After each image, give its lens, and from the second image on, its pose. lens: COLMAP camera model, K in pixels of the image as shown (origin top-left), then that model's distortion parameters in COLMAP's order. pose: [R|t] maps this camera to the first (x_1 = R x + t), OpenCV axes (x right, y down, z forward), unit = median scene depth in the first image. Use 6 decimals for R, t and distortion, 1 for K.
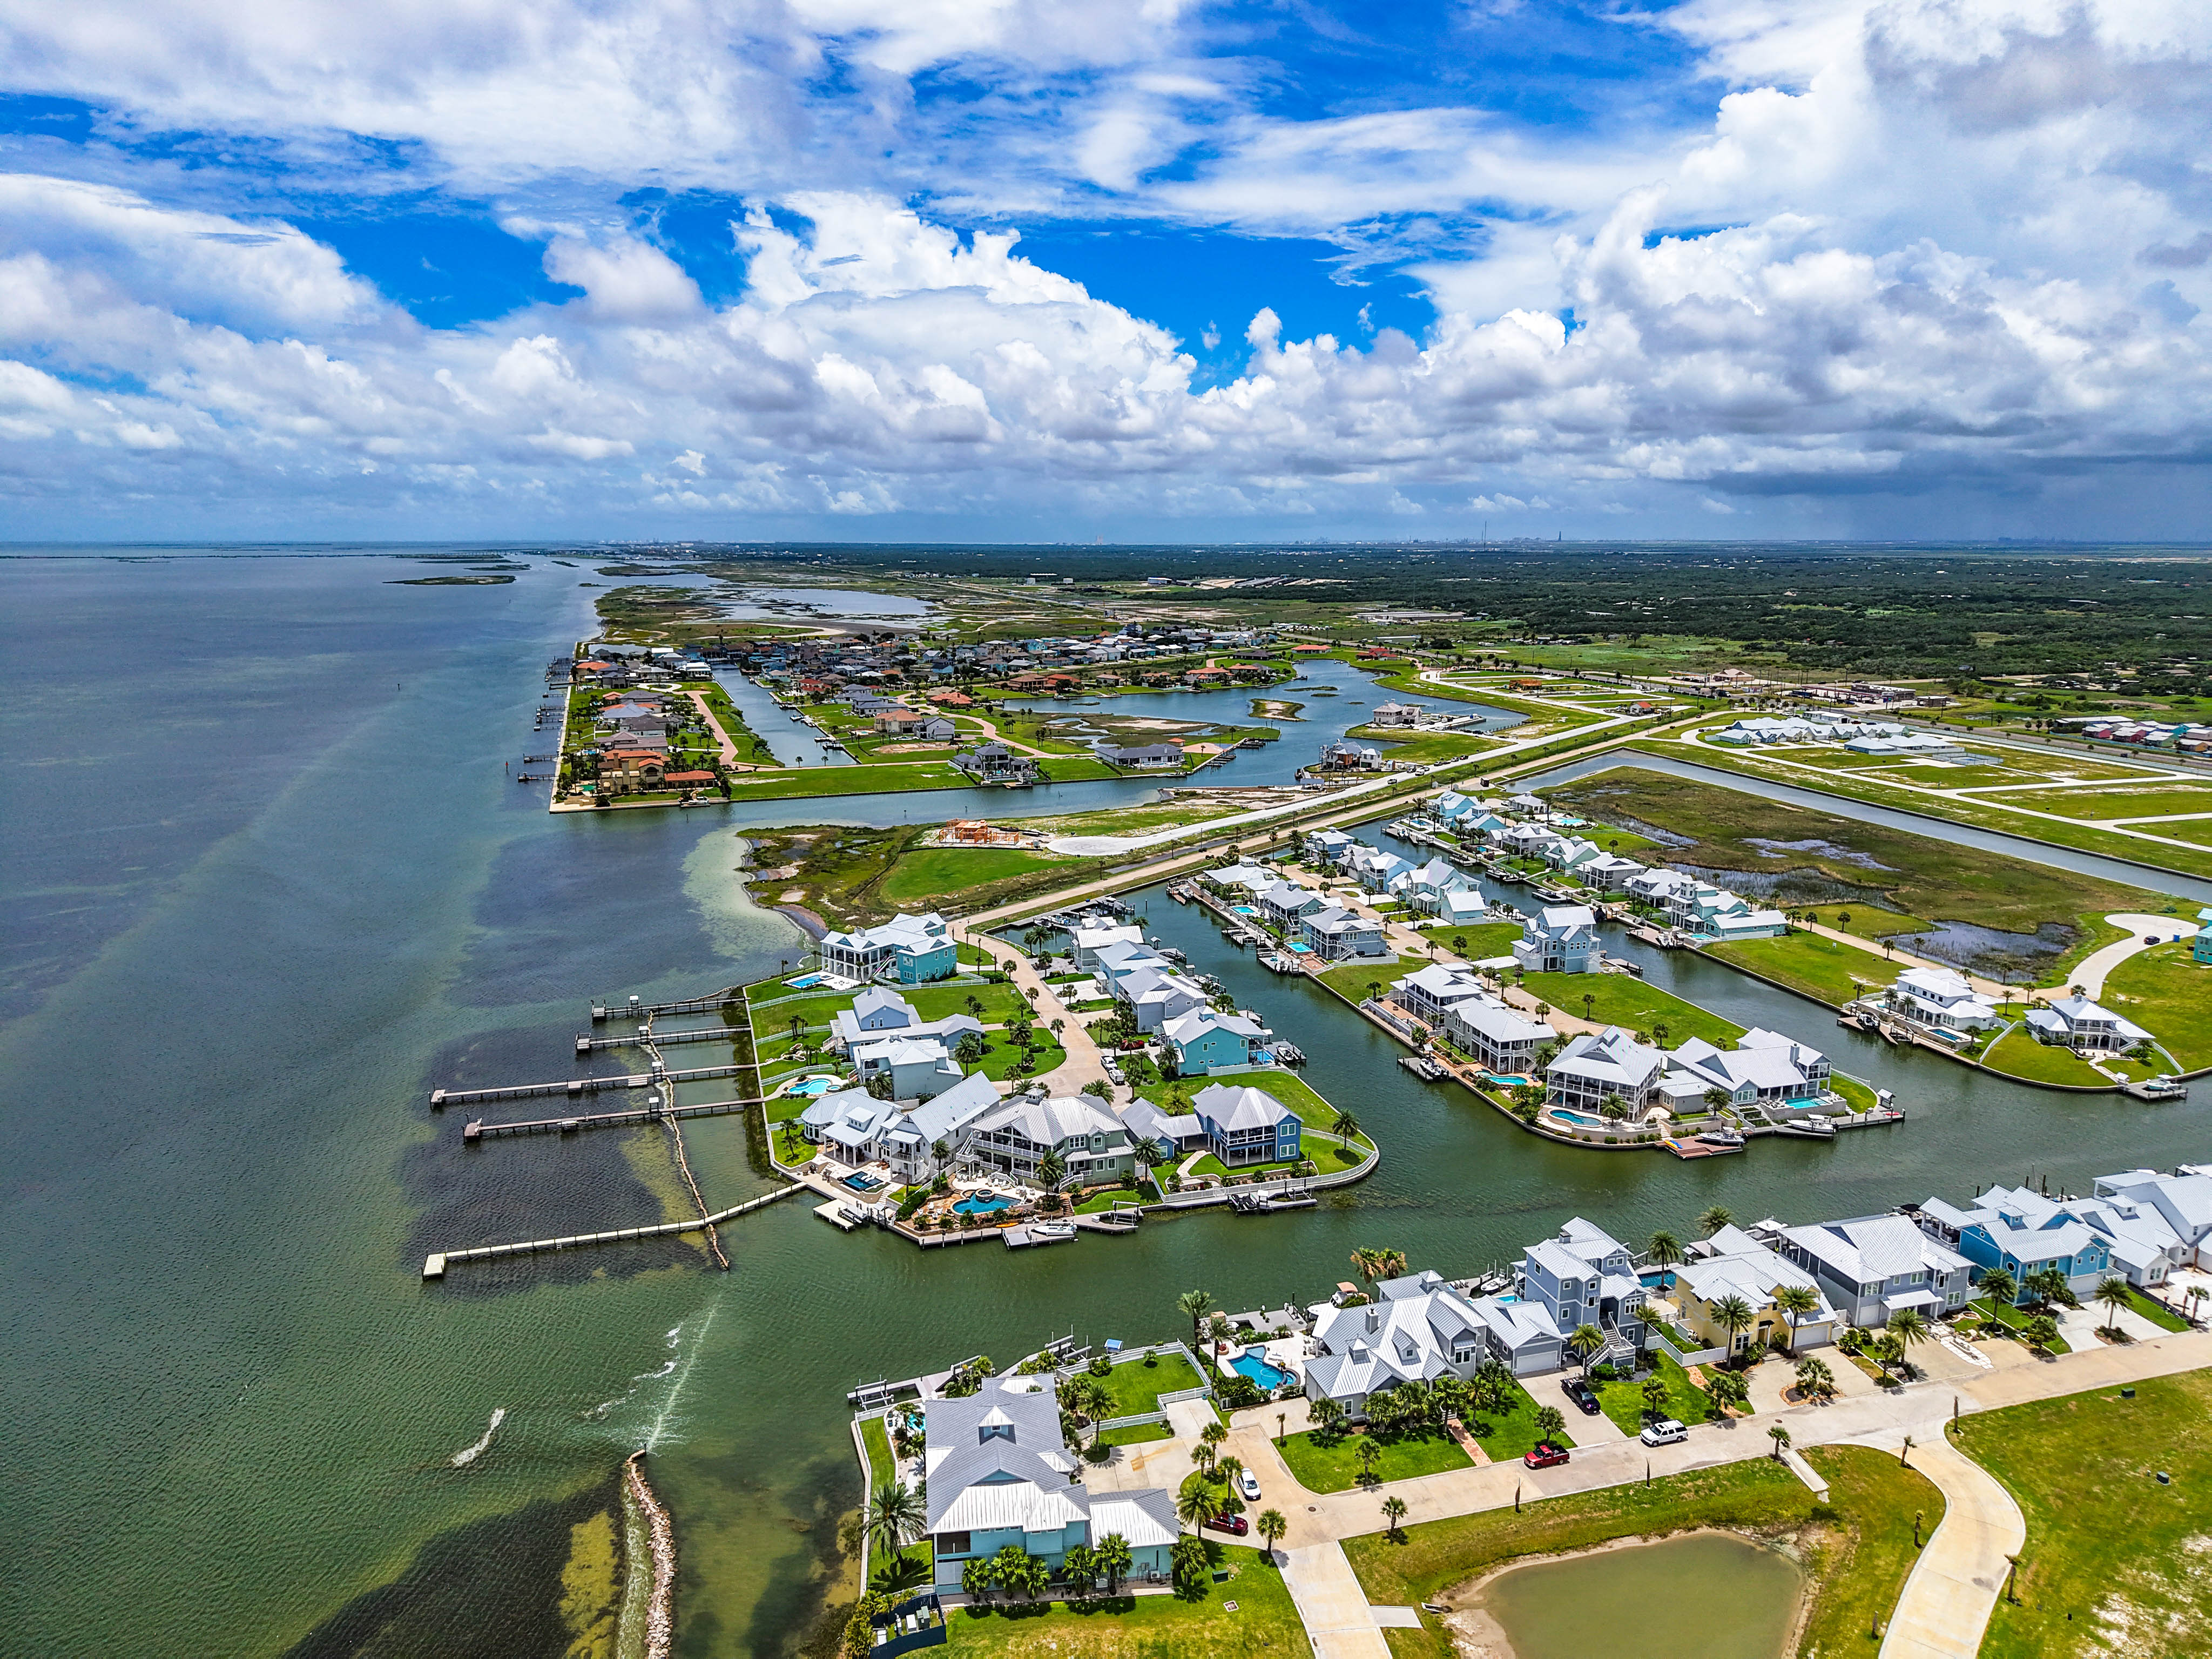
lens RADIAL K [[1479.9, 0, 1126.5], [0, 1479.9, 832.2], [0, 0, 1]] dist [0.023449, -0.019434]
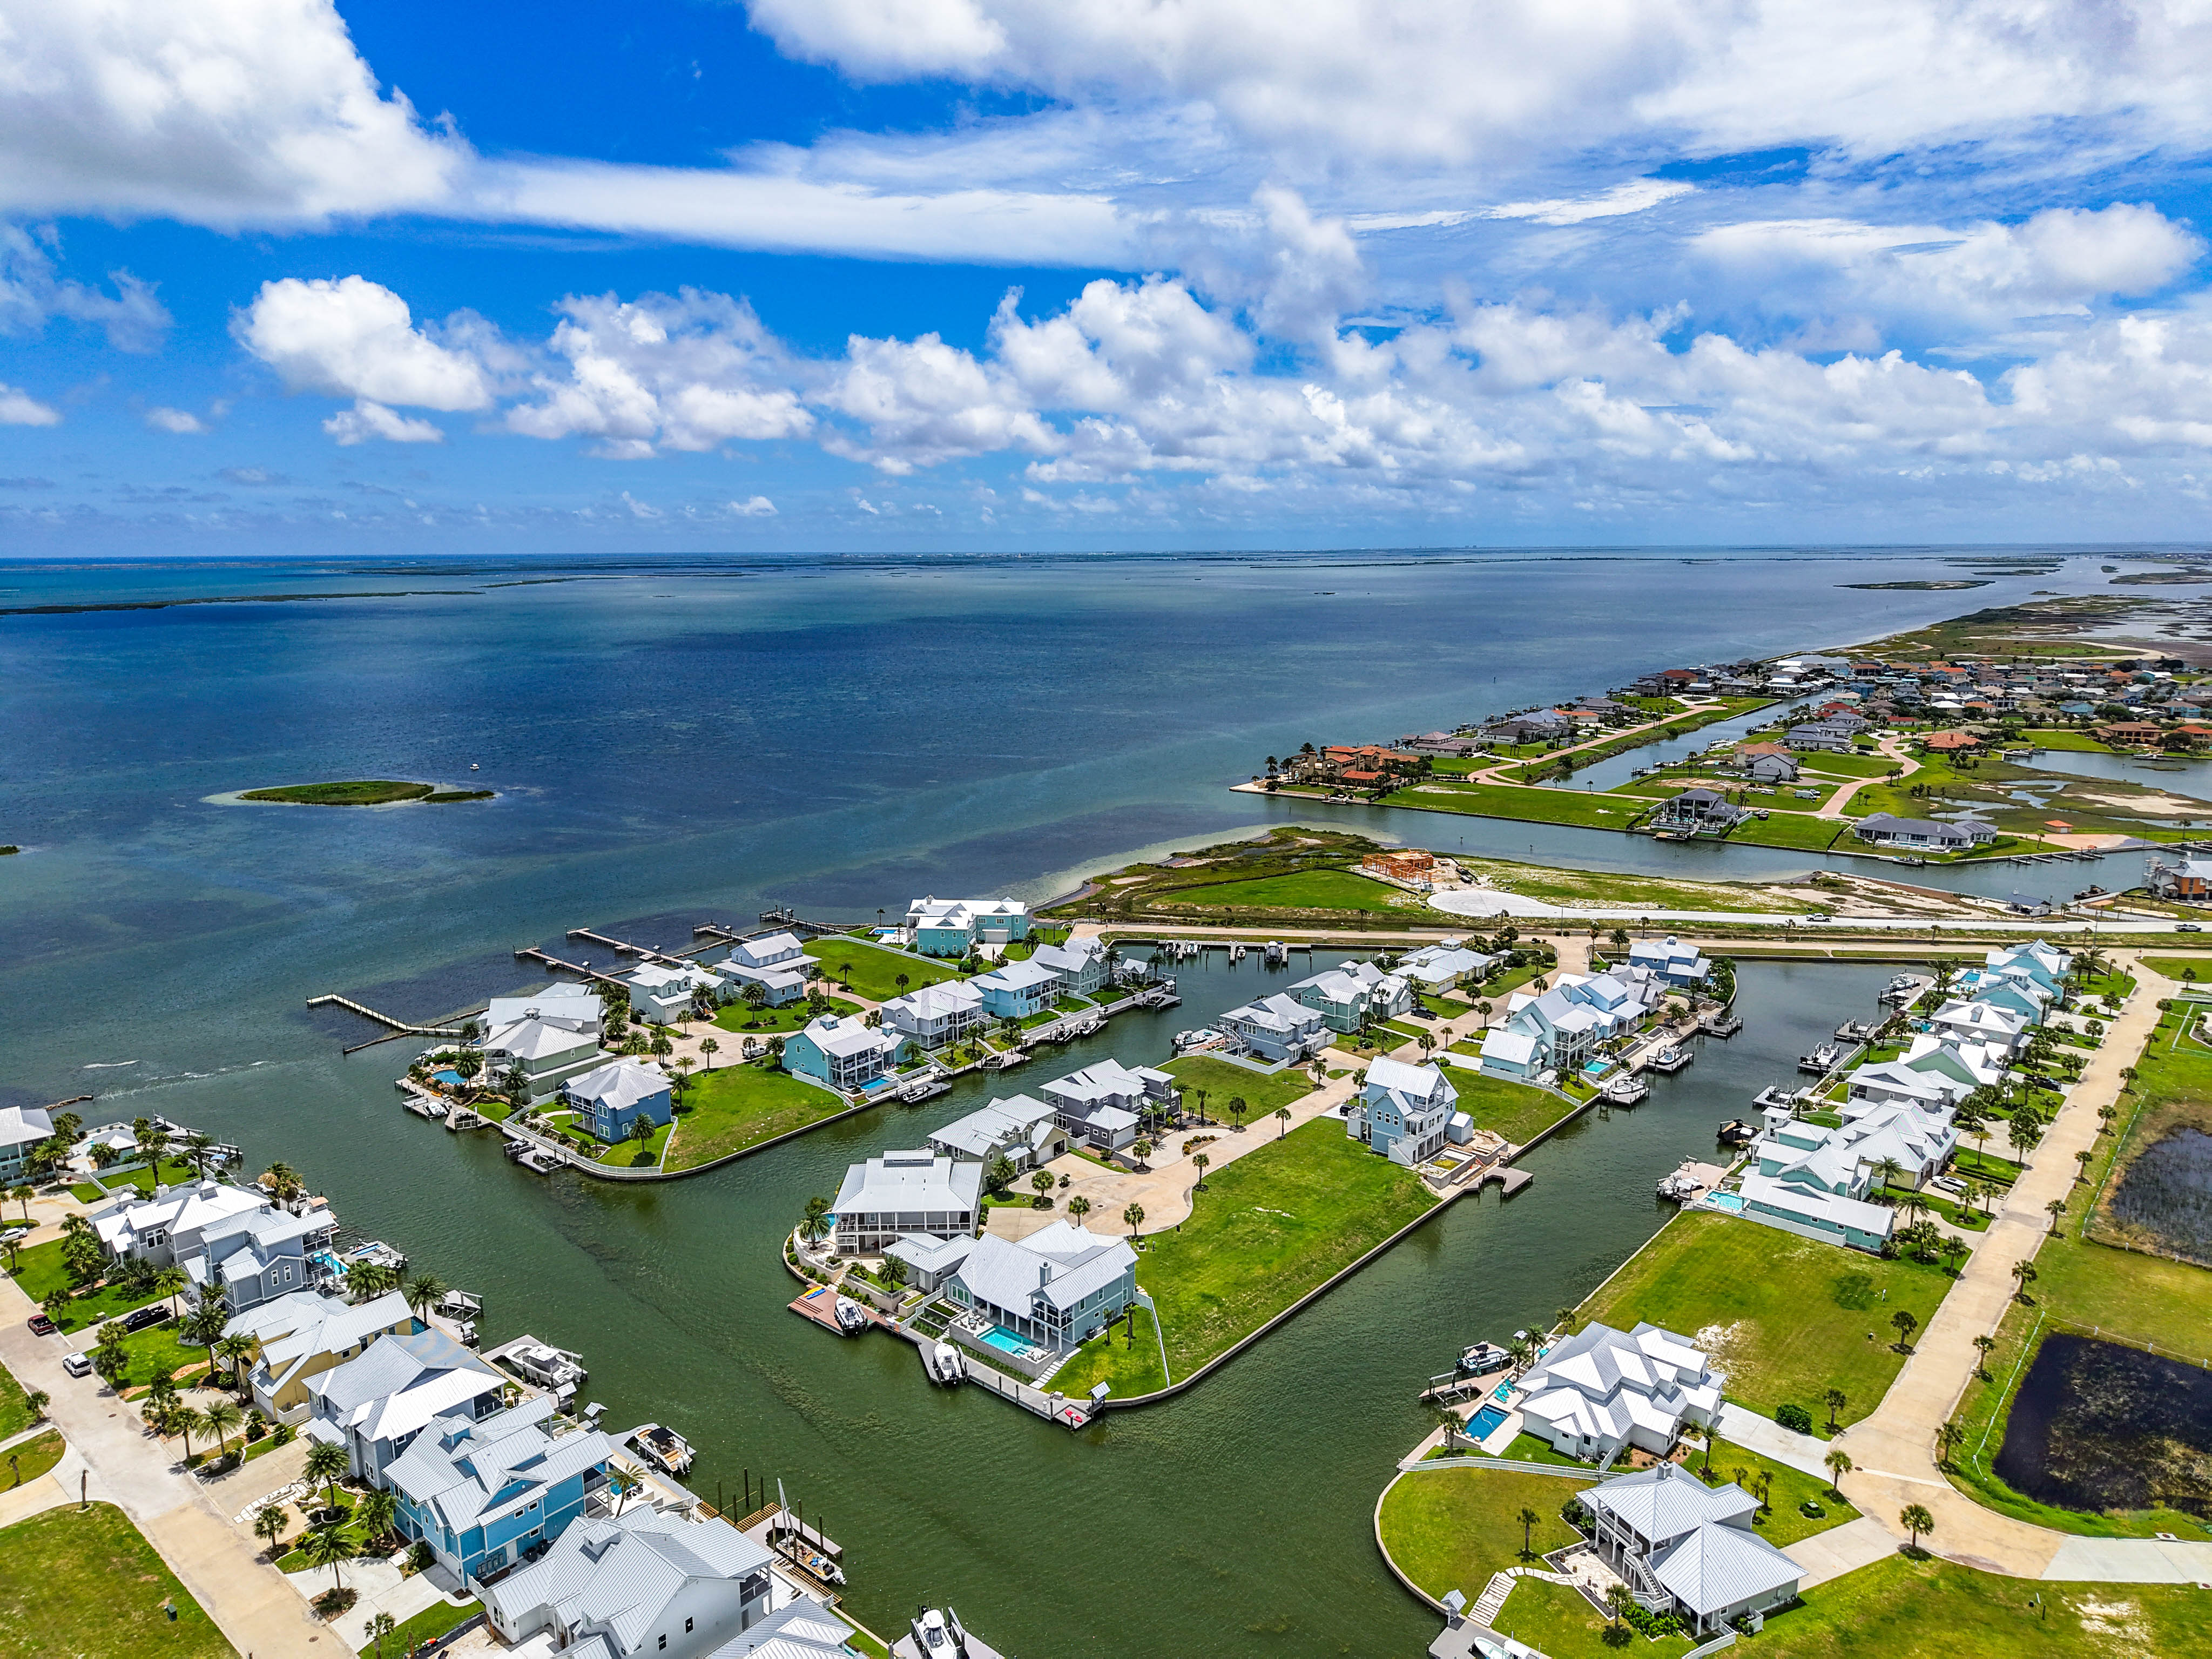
lens RADIAL K [[1479.9, 0, 1118.5], [0, 1479.9, 830.9], [0, 0, 1]] dist [0.023449, -0.019434]
pose [[0.543672, 0.156956, -0.824491, 0.340205], [-0.158862, 0.983845, 0.082537, -0.041654], [0.824126, 0.086108, 0.559823, 0.205076]]
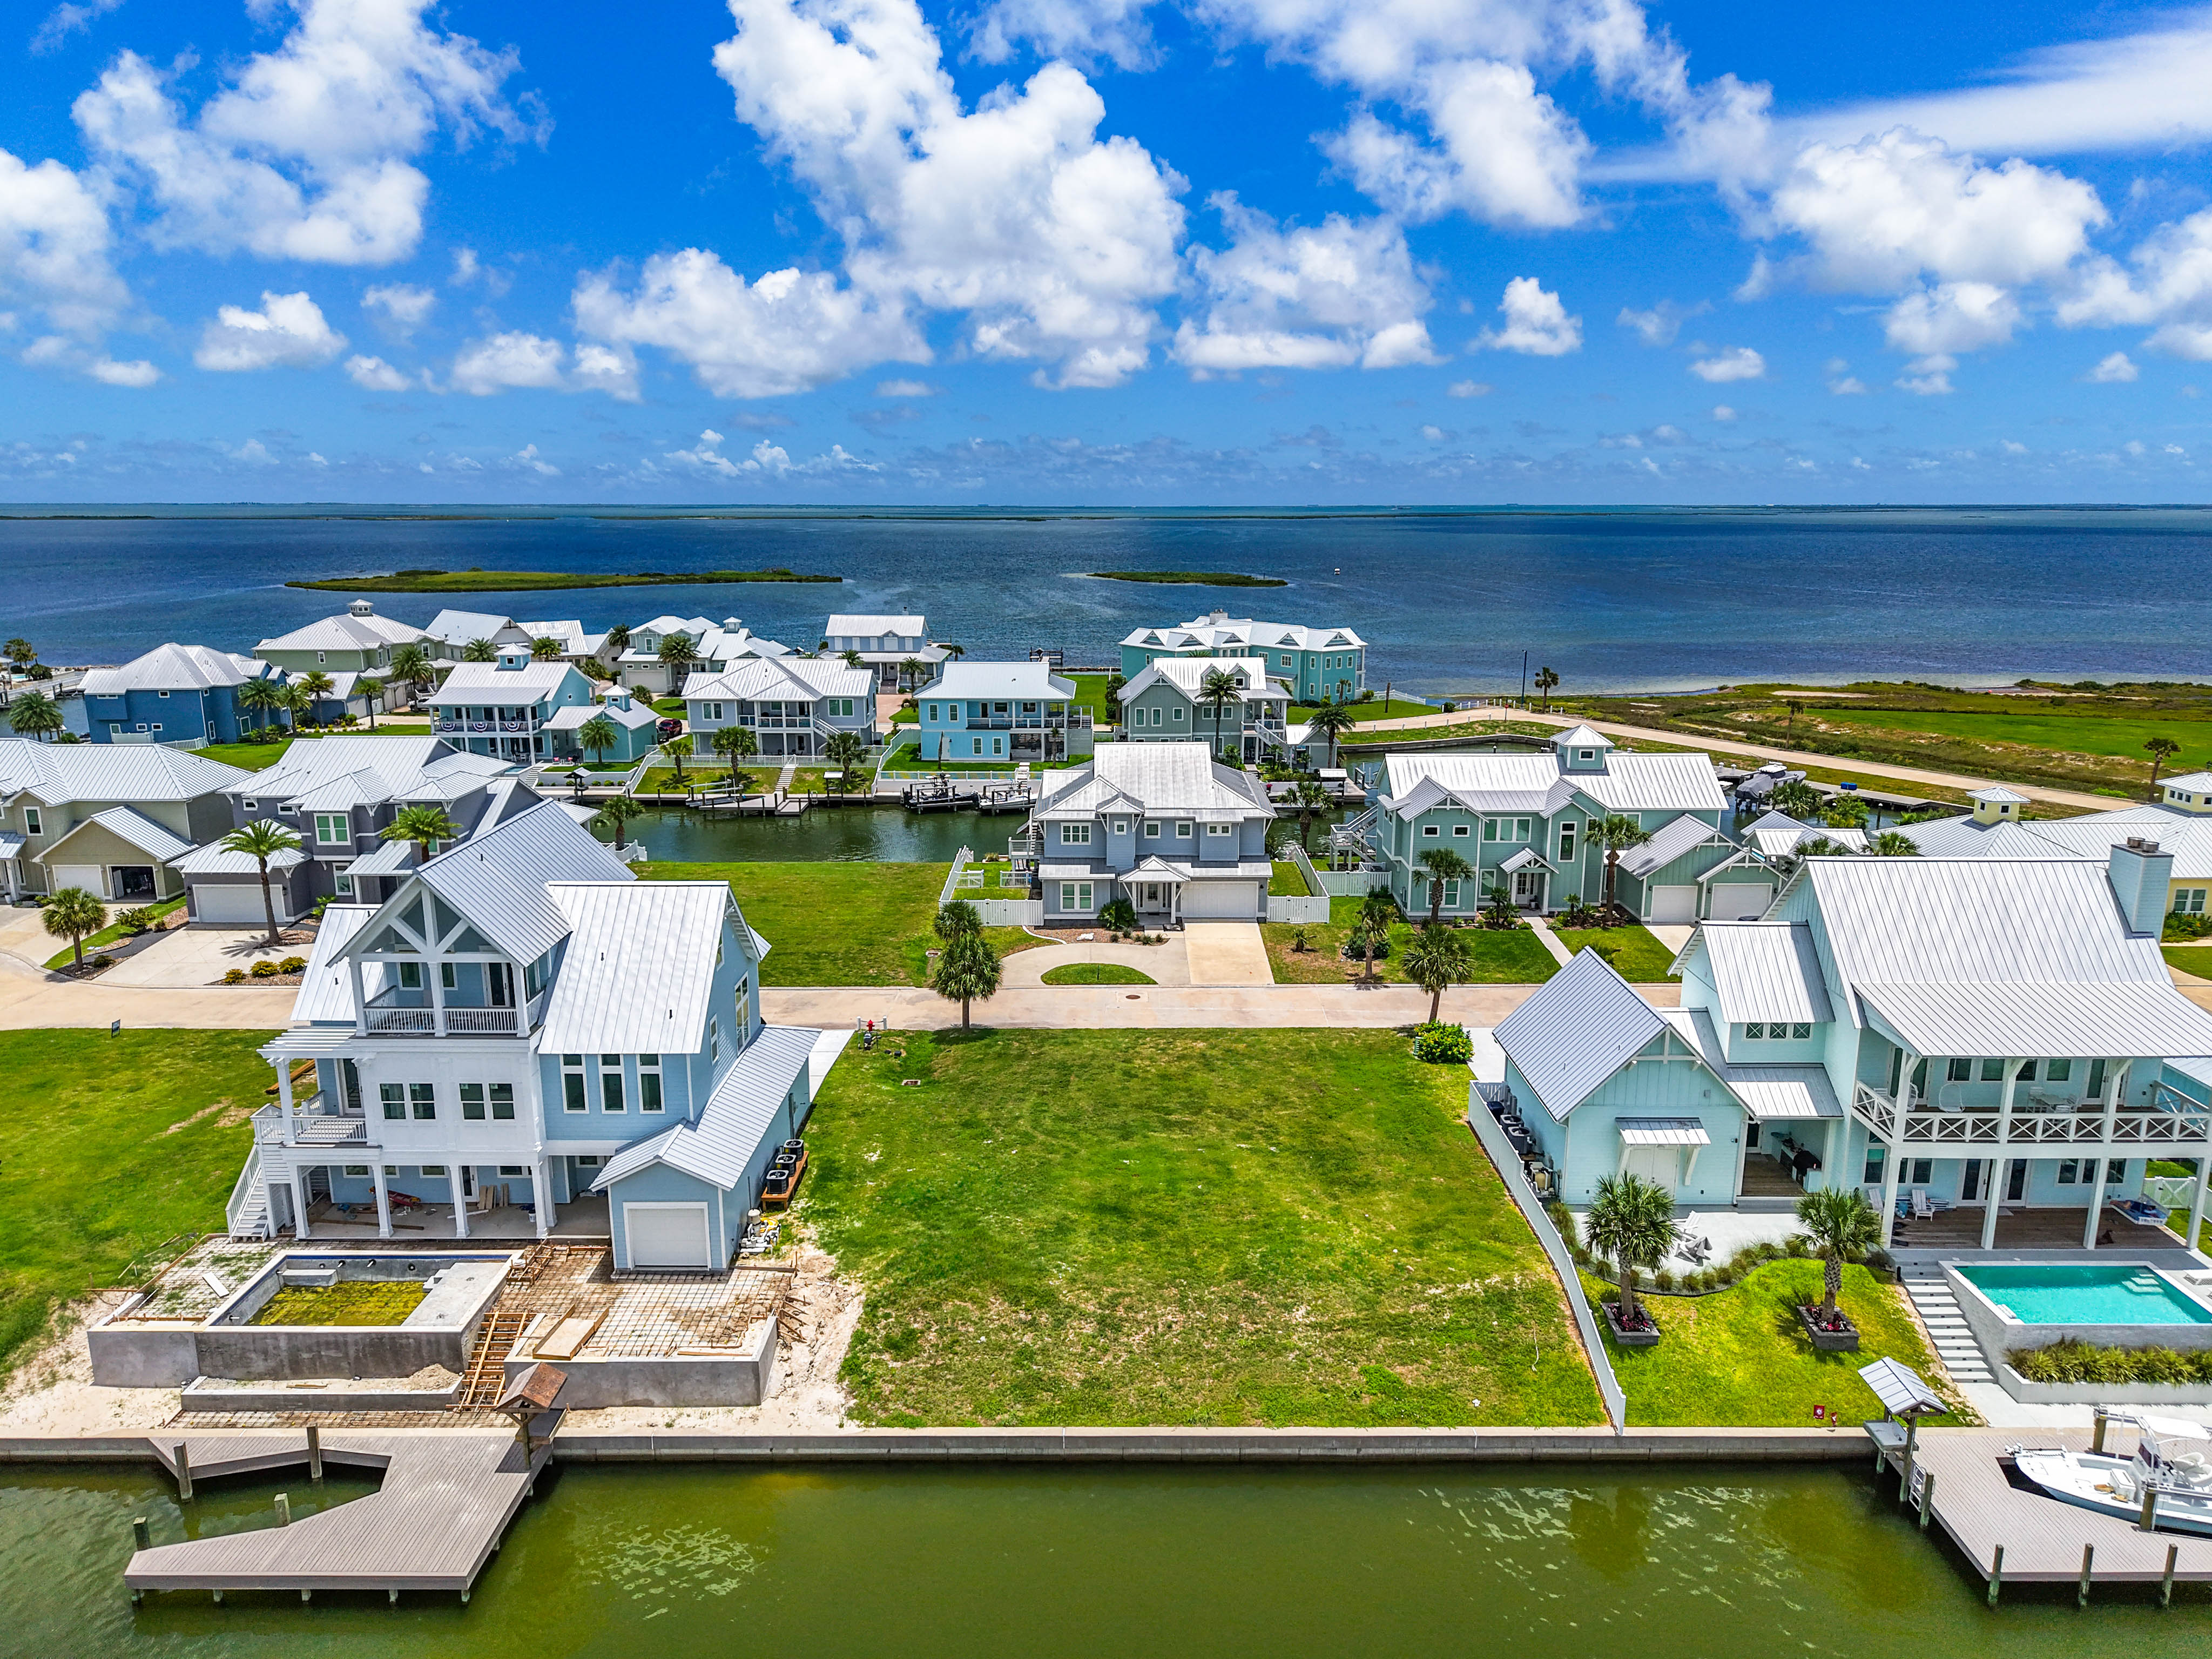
lens RADIAL K [[1479.9, 0, 1104.9], [0, 1479.9, 833.3], [0, 0, 1]] dist [0.023449, -0.019434]
pose [[-0.283875, 0.208229, -0.935979, 0.183791], [-0.188777, 0.944894, 0.267467, -0.001928], [0.940095, 0.252619, -0.228922, 0.473194]]
